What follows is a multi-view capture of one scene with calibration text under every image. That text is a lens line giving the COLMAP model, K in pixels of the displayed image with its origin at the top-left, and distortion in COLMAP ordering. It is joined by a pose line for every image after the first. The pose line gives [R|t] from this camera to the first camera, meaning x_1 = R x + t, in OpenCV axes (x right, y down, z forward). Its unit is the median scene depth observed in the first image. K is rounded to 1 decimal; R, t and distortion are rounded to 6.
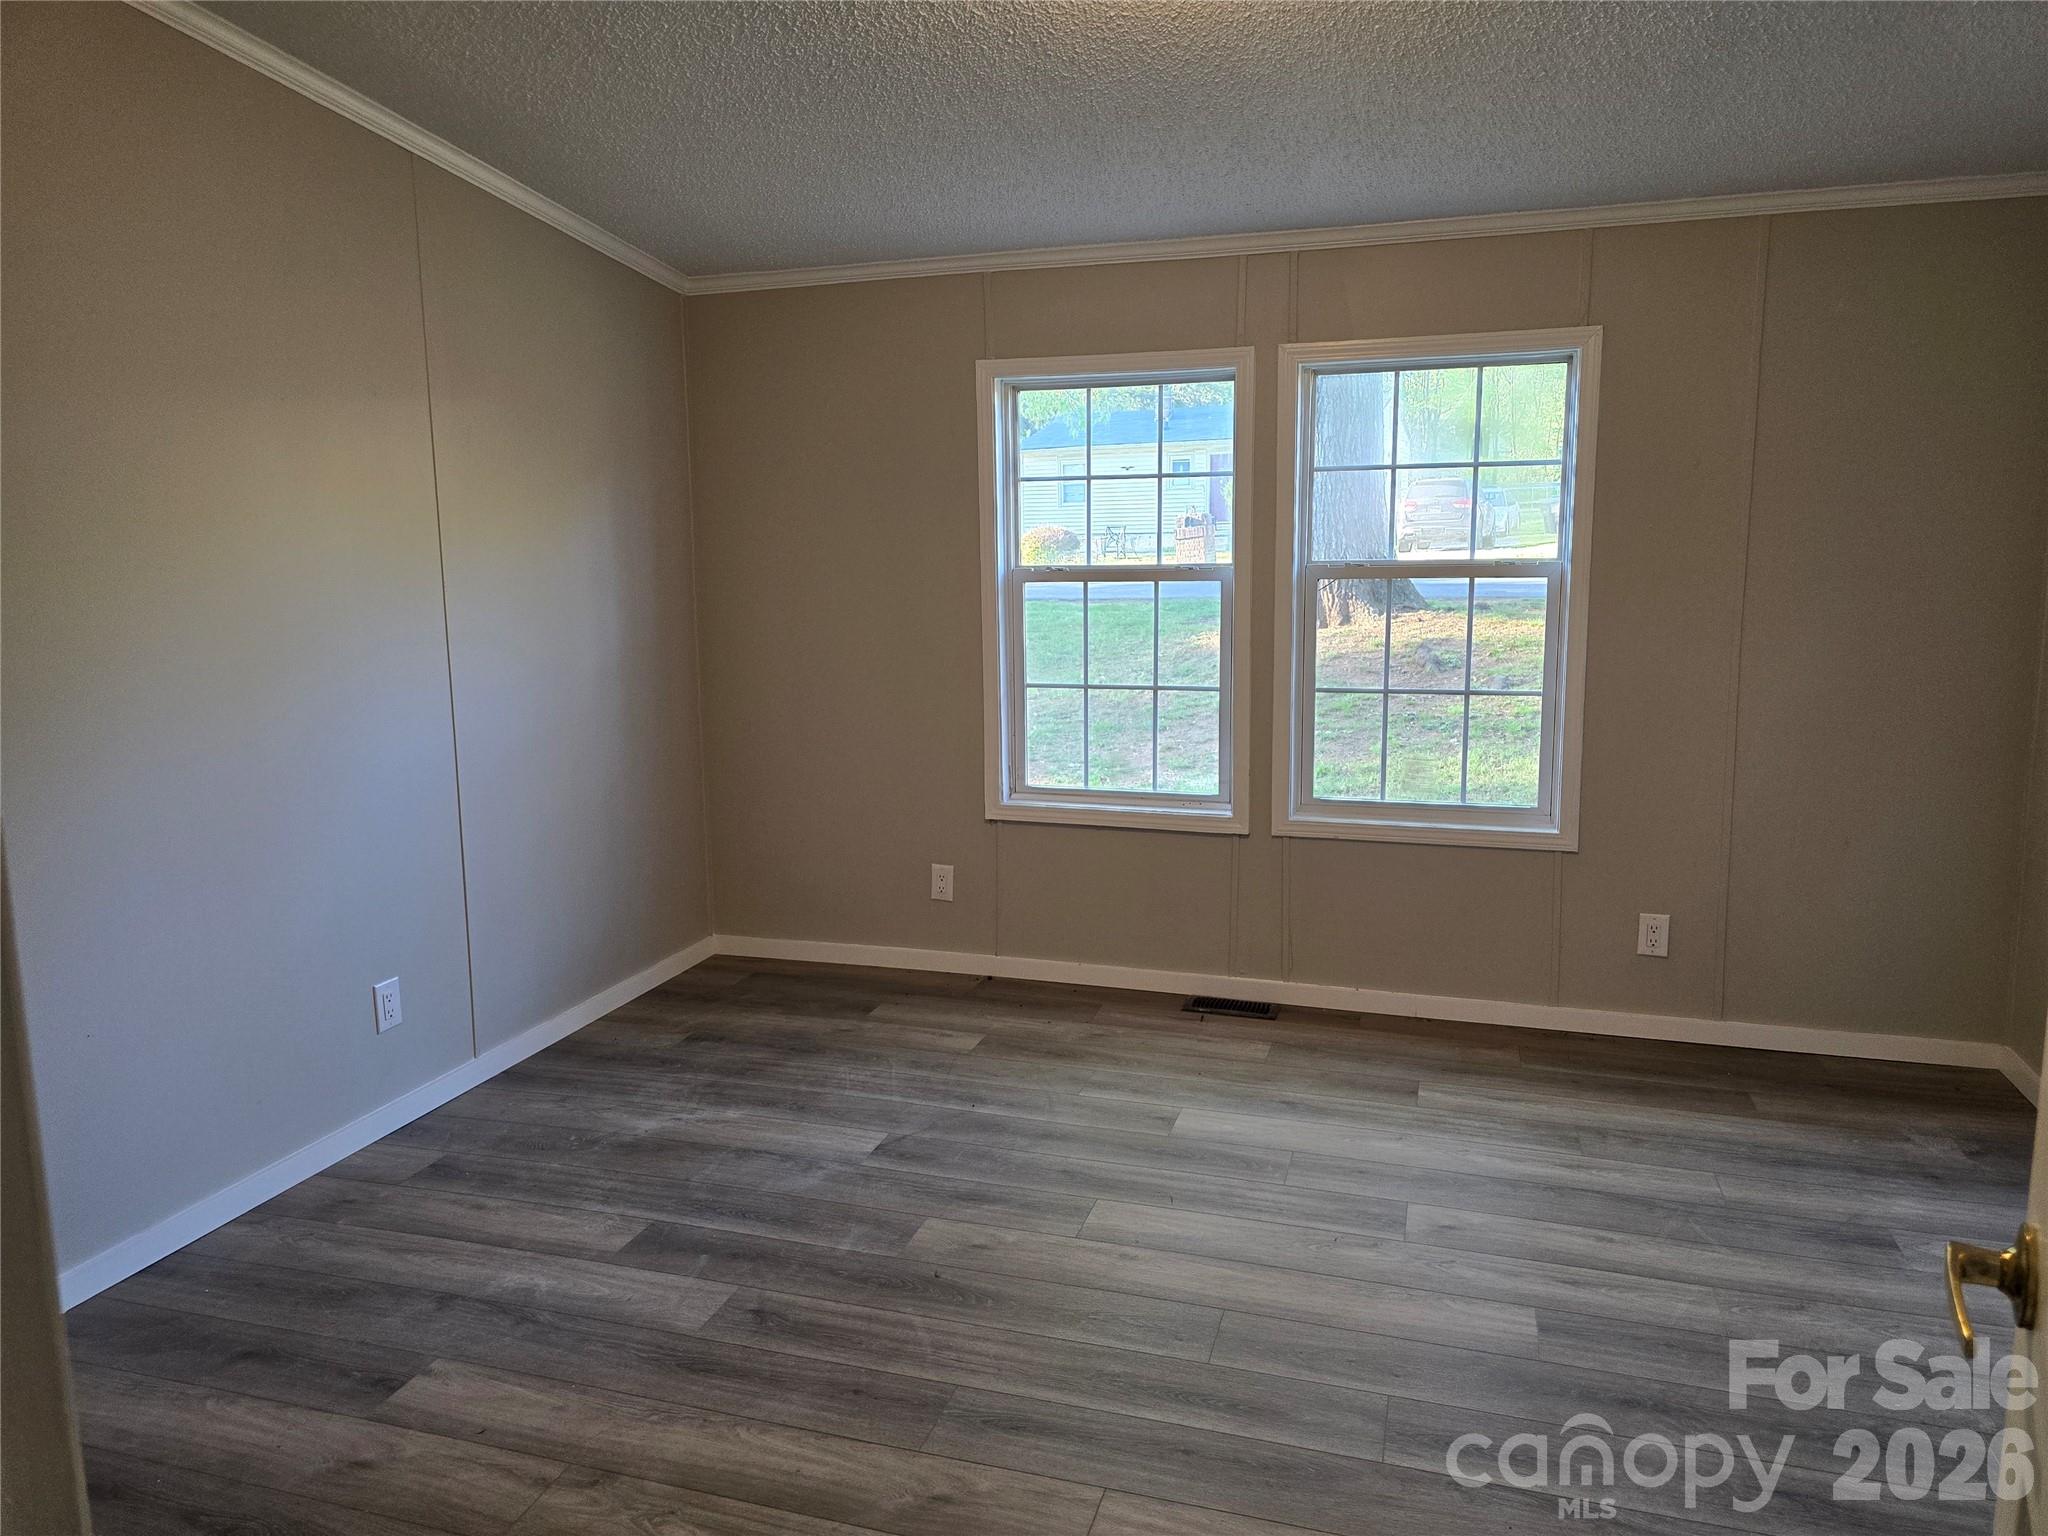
lens RADIAL K [[1380.6, 0, 1026.5], [0, 1380.6, 760.3], [0, 0, 1]] dist [0.062911, -0.054459]
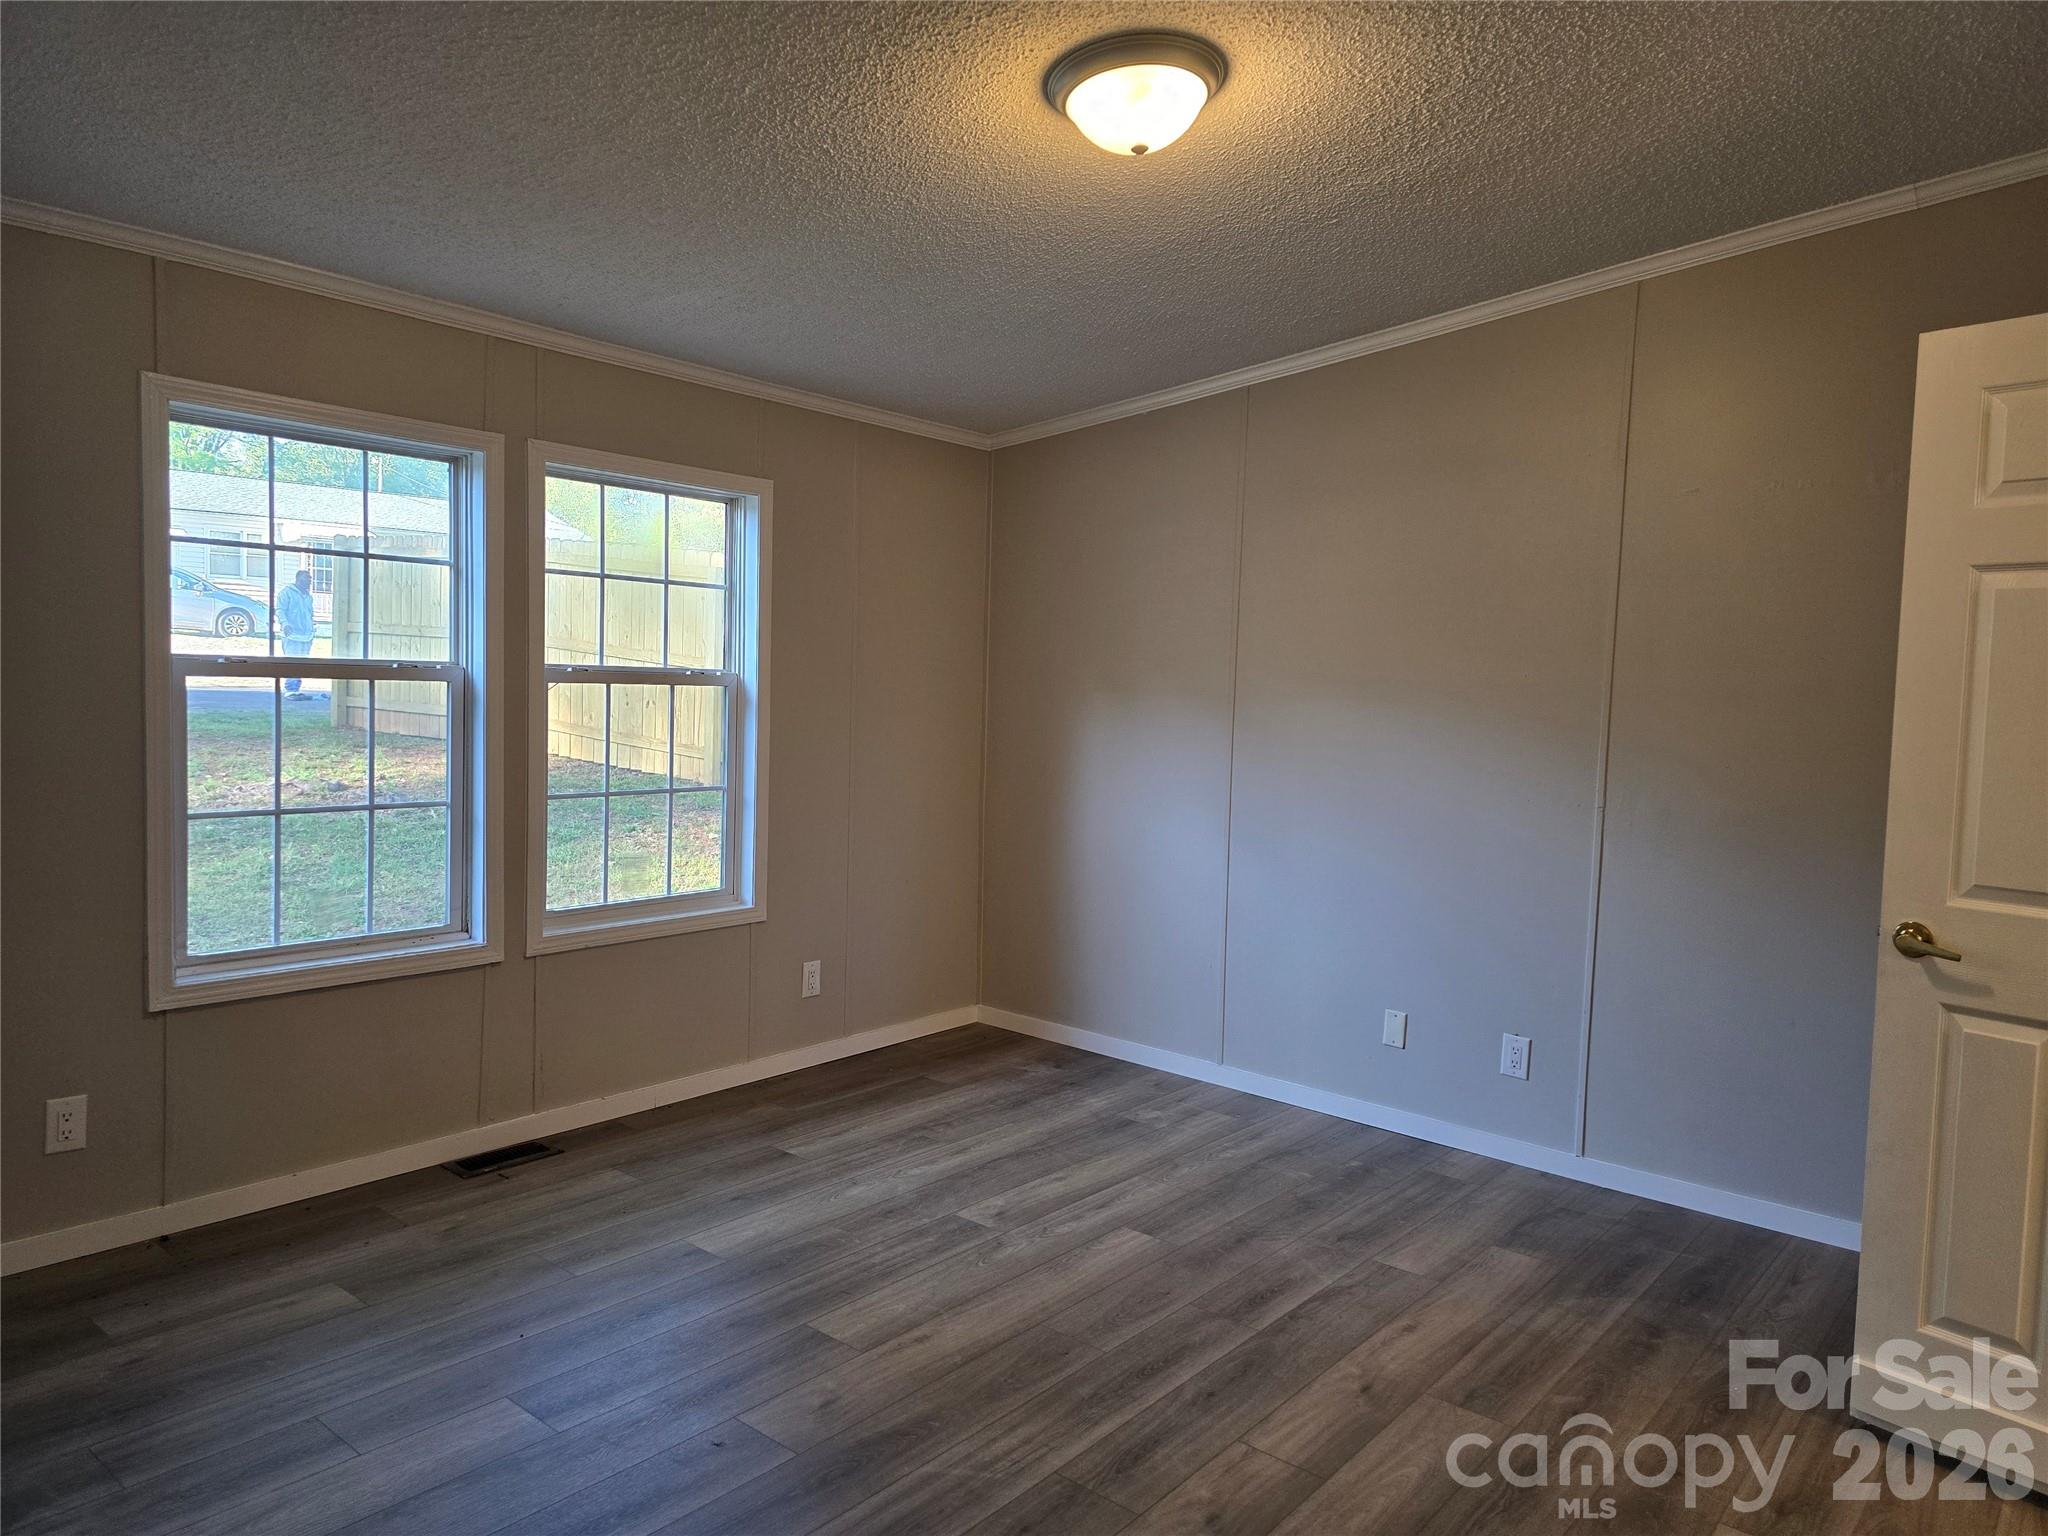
lens RADIAL K [[1380.6, 0, 1026.5], [0, 1380.6, 760.3], [0, 0, 1]] dist [0.062911, -0.054459]
pose [[0.381770, -0.037060, 0.923514, -0.602893], [0.106169, 0.994340, -0.003987, -0.040932], [-0.918139, 0.099571, 0.383544, 0.354182]]
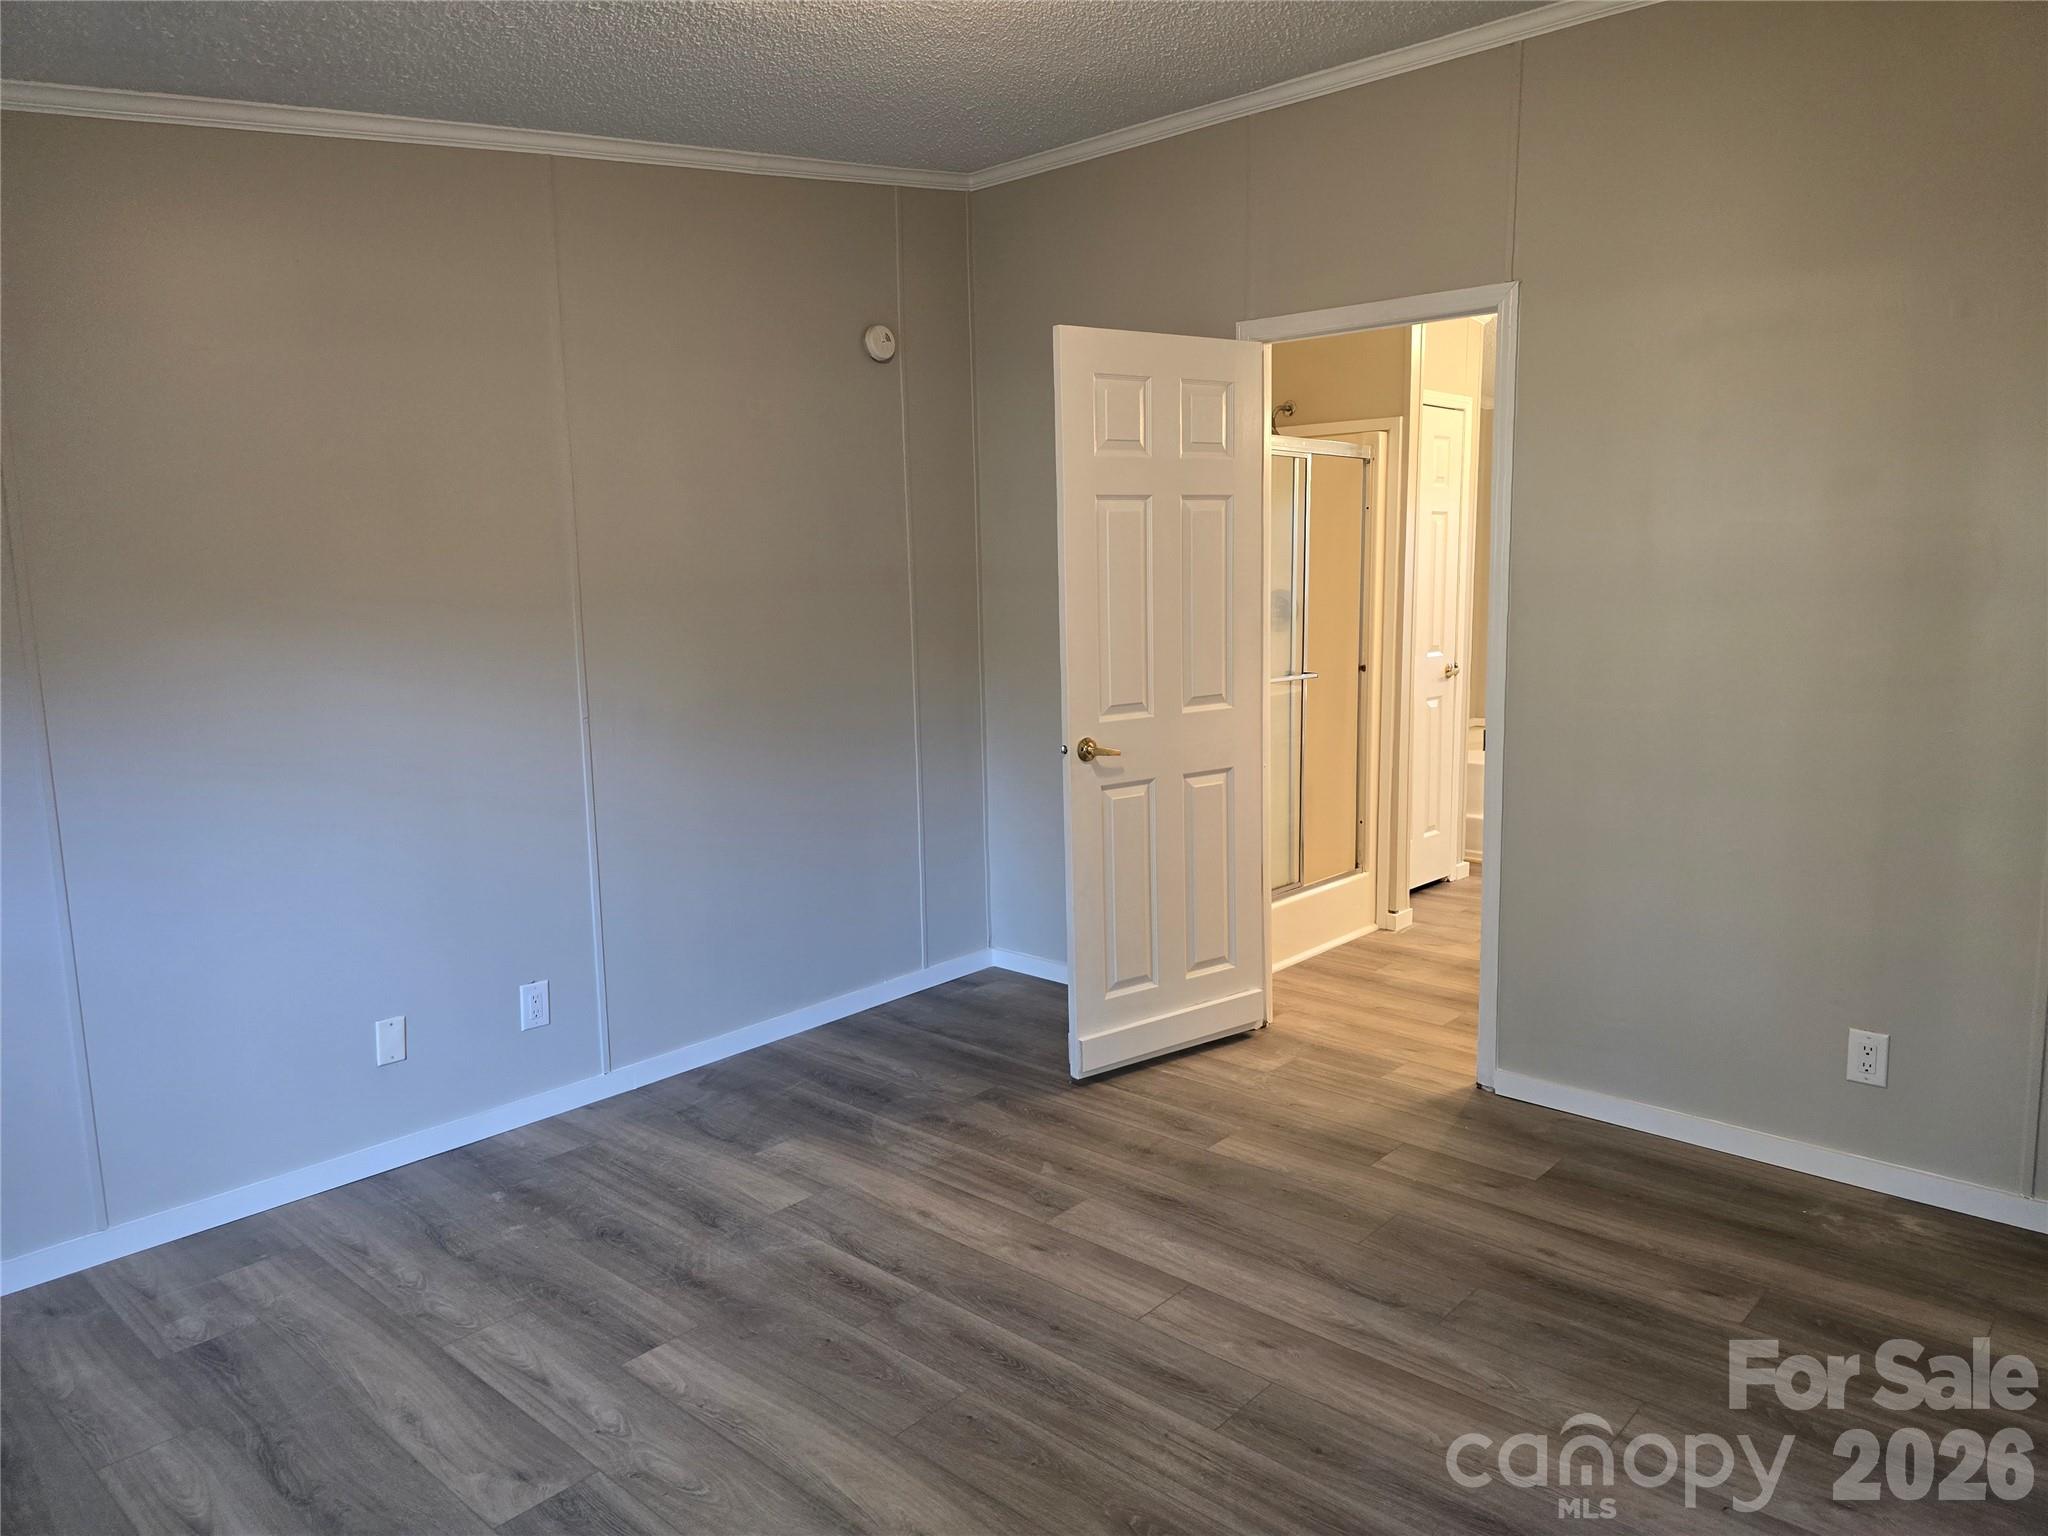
lens RADIAL K [[1380.6, 0, 1026.5], [0, 1380.6, 760.3], [0, 0, 1]] dist [0.062911, -0.054459]
pose [[-0.907044, -0.028446, 0.420073, -0.202420], [0.096429, 0.957160, 0.273030, -0.175734], [-0.409844, 0.288158, -0.865444, 1.088244]]
